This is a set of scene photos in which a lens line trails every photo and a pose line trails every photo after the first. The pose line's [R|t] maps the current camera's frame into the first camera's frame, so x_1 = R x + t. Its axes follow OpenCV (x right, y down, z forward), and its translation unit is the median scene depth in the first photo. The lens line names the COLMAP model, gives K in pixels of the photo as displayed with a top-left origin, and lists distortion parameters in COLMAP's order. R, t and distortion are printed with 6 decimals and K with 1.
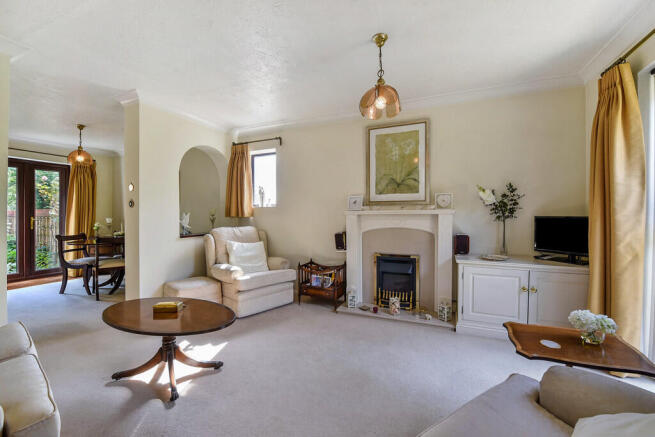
lens RADIAL K [[268.7, 0, 327.5], [0, 268.7, 215.7], [0, 0, 1]] dist [-0.002522, -0.000464]
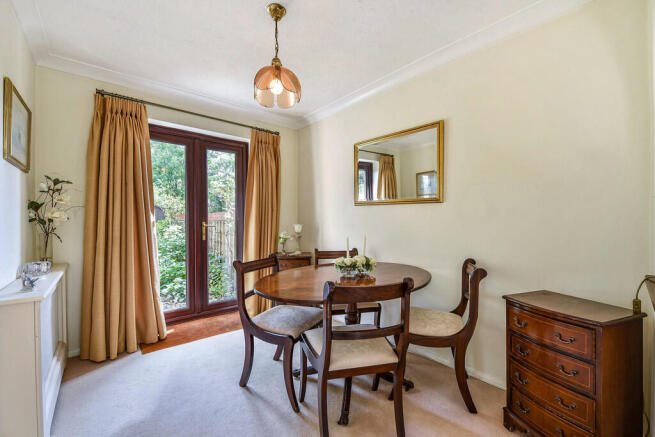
lens RADIAL K [[275.7, 0, 339.5], [0, 275.7, 230.5], [0, 0, 1]] dist [-0.000704, -0.000176]
pose [[0.913738, 0.022260, -0.405693, -0.508777], [-0.009203, 0.999376, 0.034107, 0.001071], [0.406199, -0.027431, 0.913373, 0.500218]]
